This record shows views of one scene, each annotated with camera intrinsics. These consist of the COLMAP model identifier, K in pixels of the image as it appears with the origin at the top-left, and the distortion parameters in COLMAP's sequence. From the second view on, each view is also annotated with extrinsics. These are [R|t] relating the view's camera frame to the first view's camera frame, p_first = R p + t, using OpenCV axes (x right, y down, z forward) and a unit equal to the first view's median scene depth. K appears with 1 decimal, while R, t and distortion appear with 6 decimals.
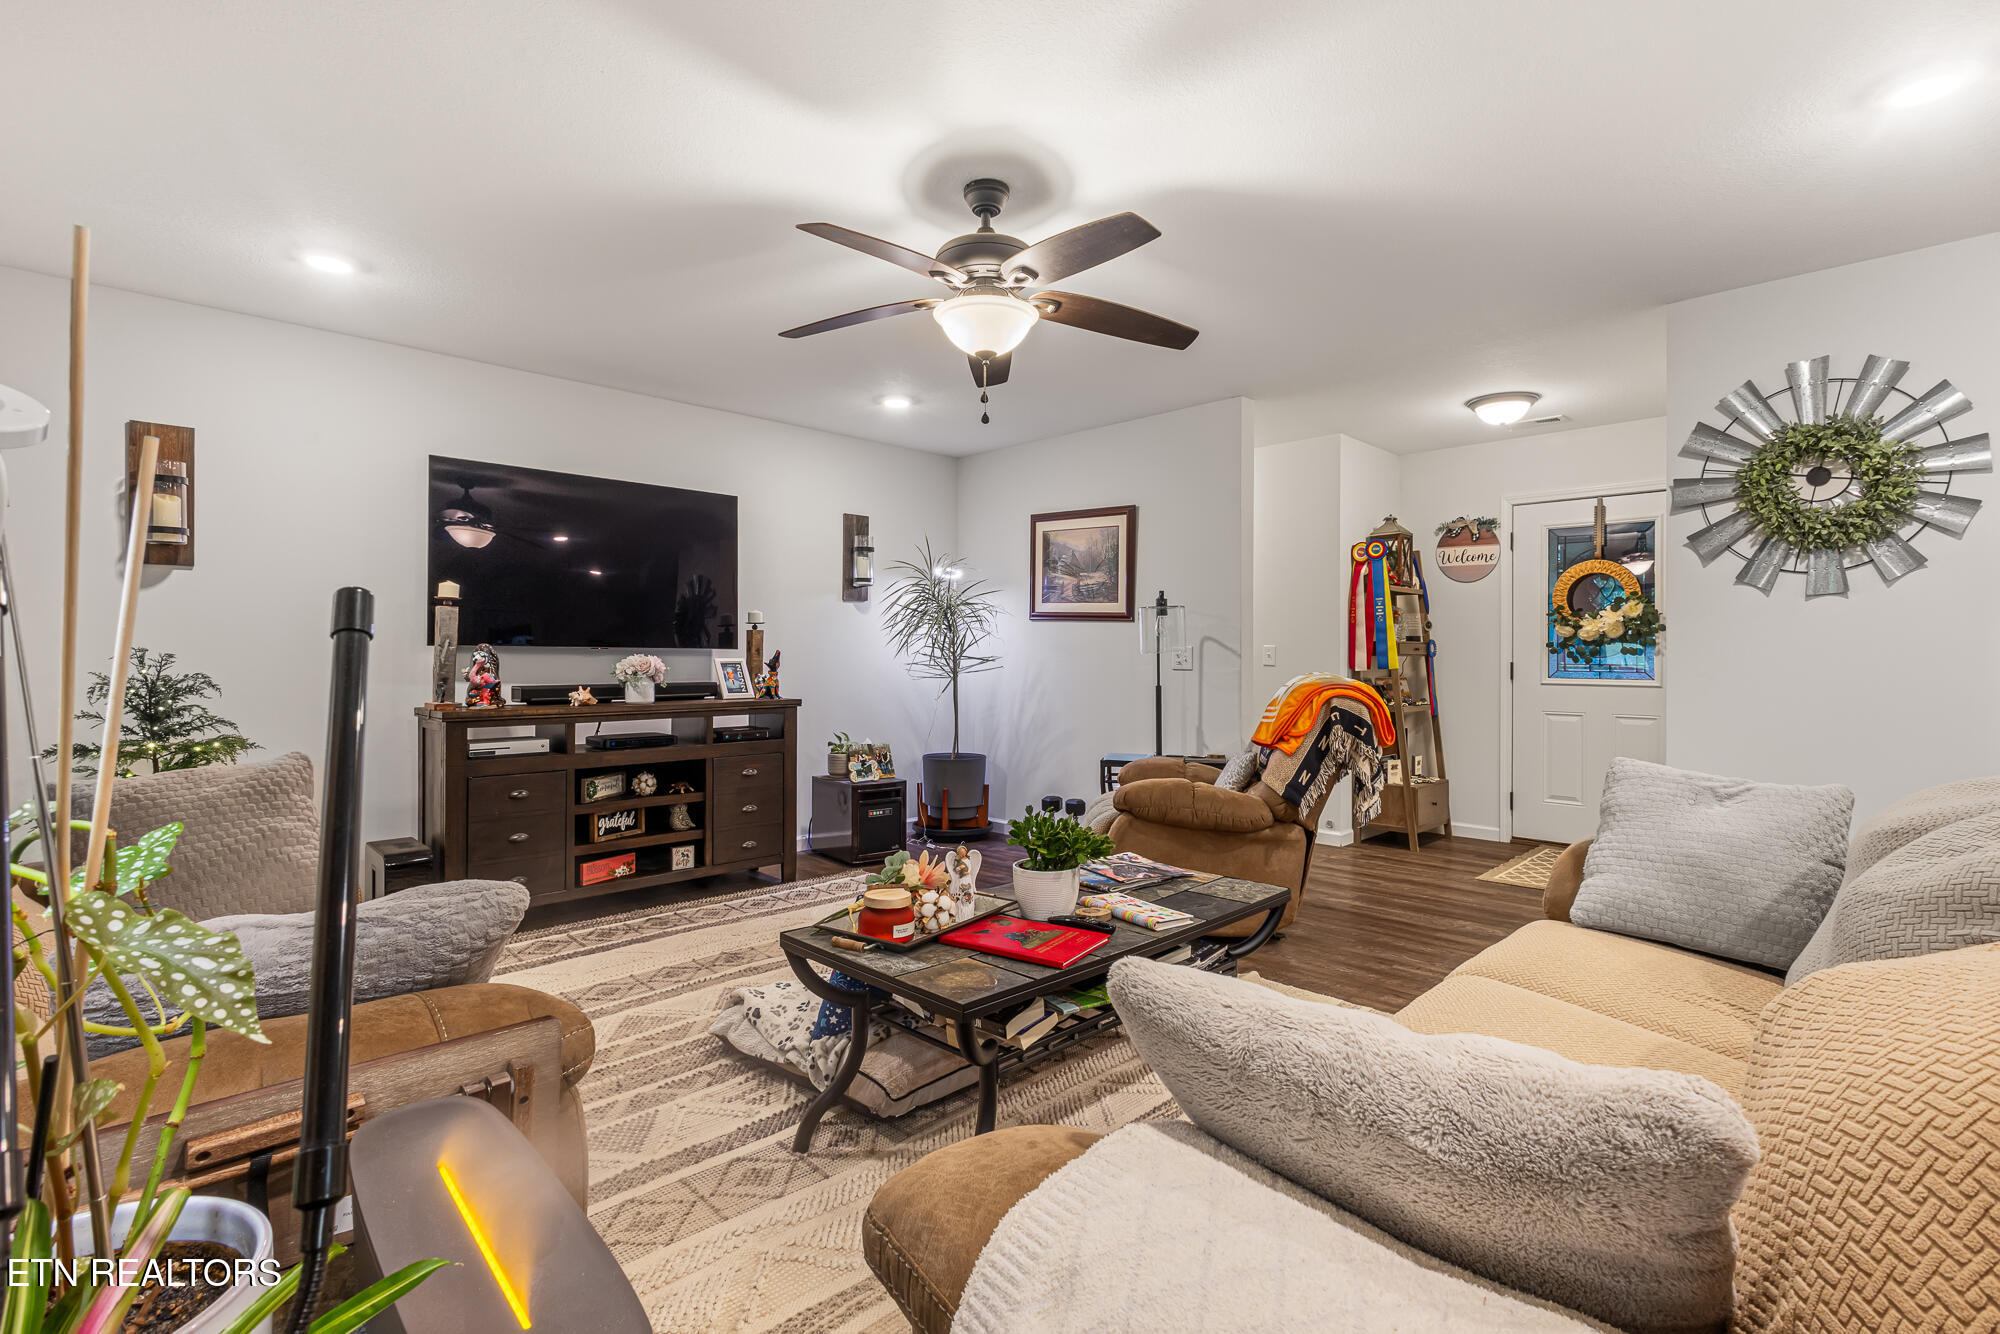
lens RADIAL K [[935.4, 0, 1001.0], [0, 935.4, 642.9], [0, 0, 1]] dist [-0.002429, -0.000024]
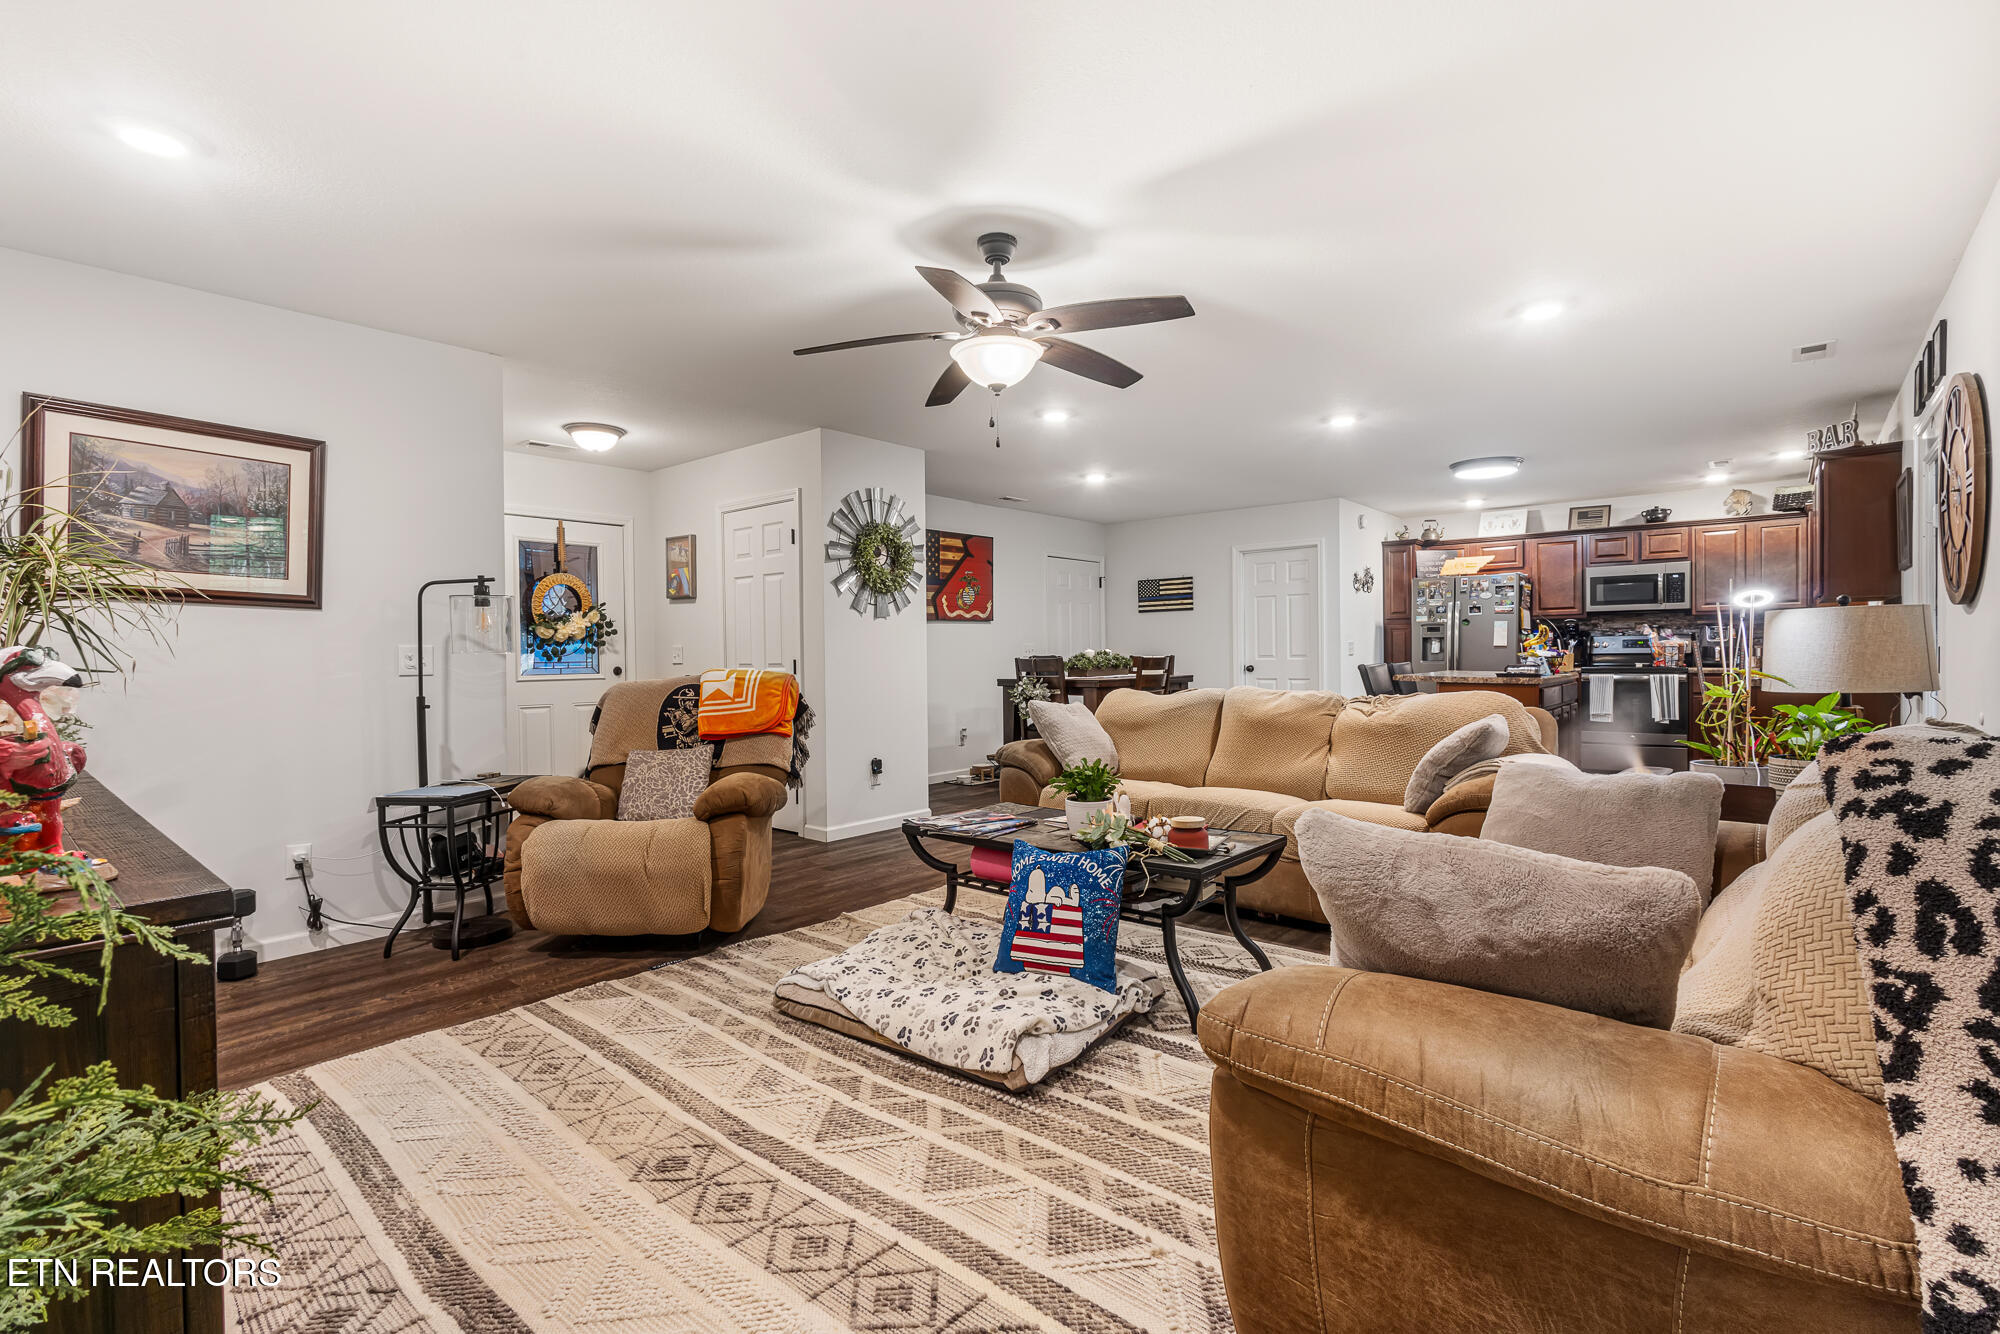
lens RADIAL K [[927.8, 0, 996.0], [0, 927.8, 660.6], [0, 0, 1]] dist [-0.000228, 0.000683]
pose [[-0.077354, -0.012534, 0.996925, -0.744789], [-0.000820, 0.999921, 0.012508, 0.008290], [-0.997003, 0.000150, -0.077359, 0.703756]]
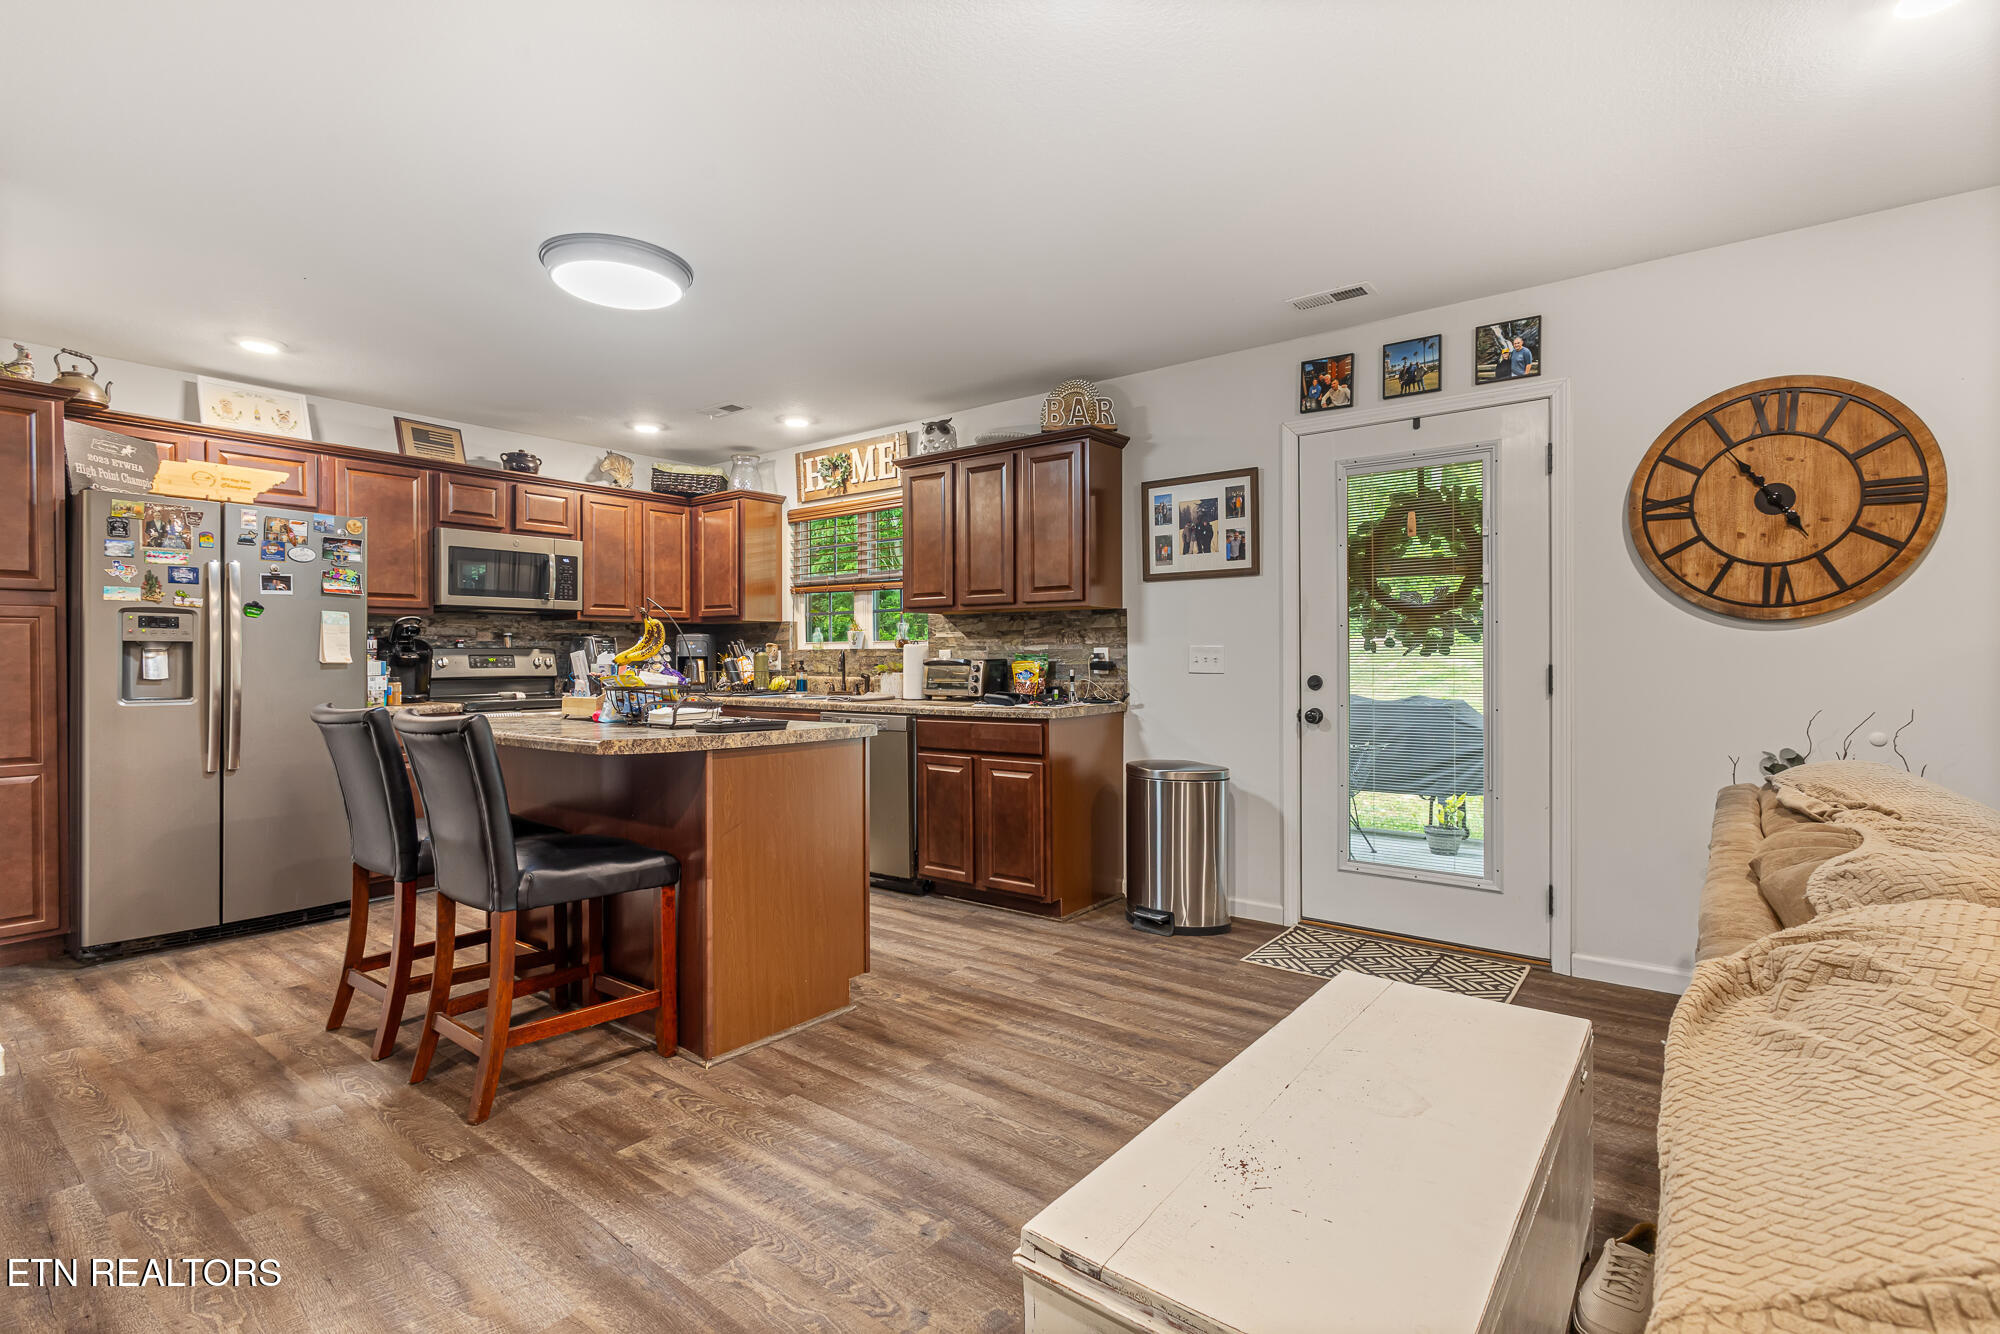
lens RADIAL K [[927.8, 0, 996.0], [0, 927.8, 660.6], [0, 0, 1]] dist [-0.000228, 0.000683]
pose [[-0.992131, 0.000810, -0.125202, 0.619614], [0.002131, 0.999944, -0.010411, 0.009136], [0.125187, -0.010596, -0.992077, 0.499327]]
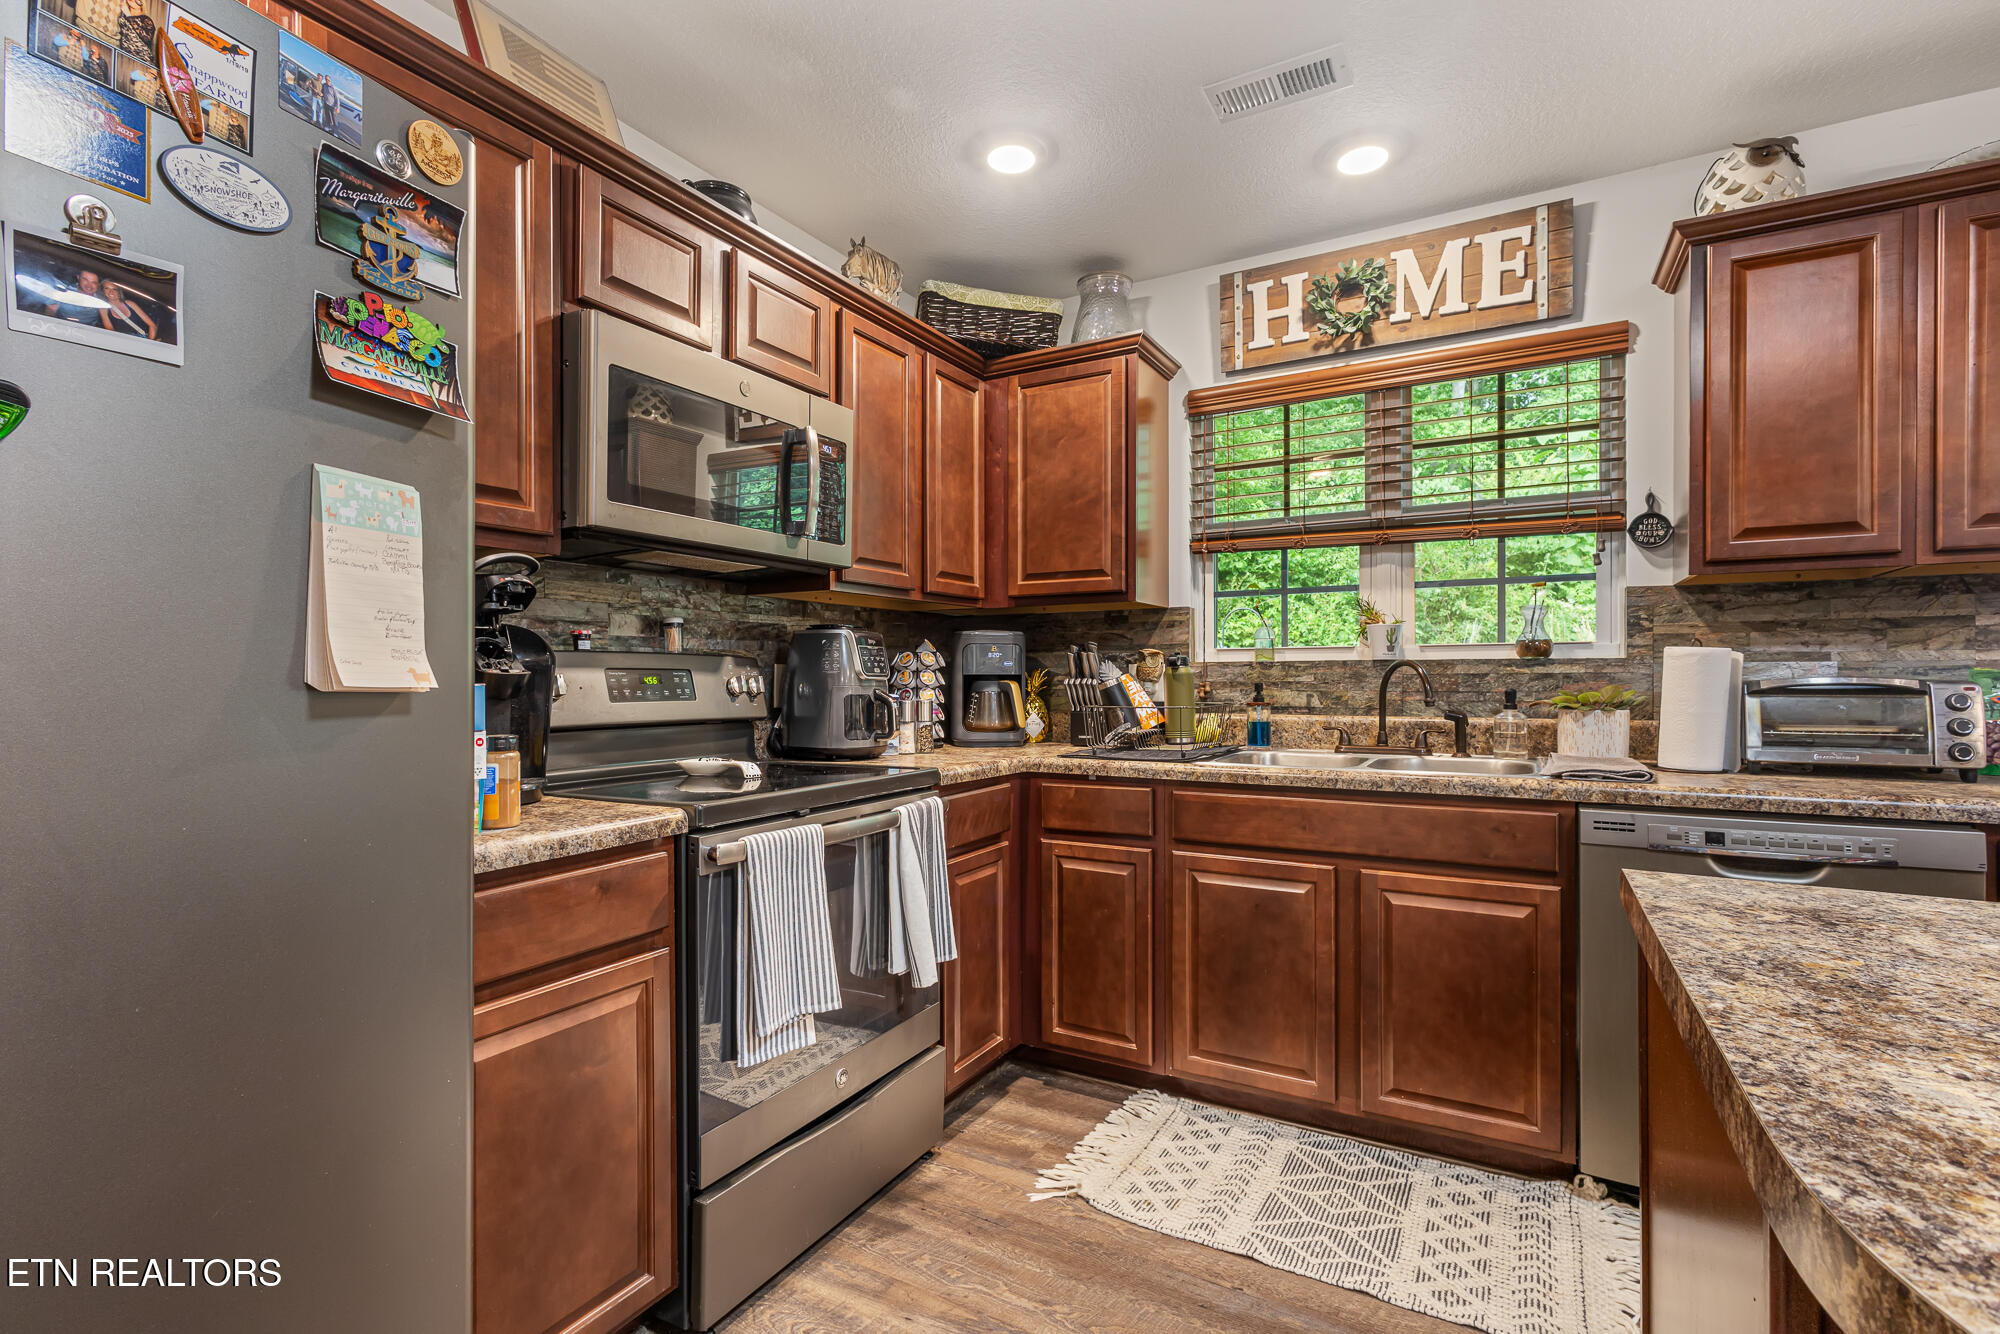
lens RADIAL K [[926.8, 0, 1003.3], [0, 926.8, 680.1], [0, 0, 1]] dist [-0.000466, 0.000759]
pose [[-0.961711, -0.000964, -0.274065, 1.093510], [0.003158, 0.999888, -0.014598, 0.001299], [0.274048, -0.014905, -0.961601, -0.283019]]
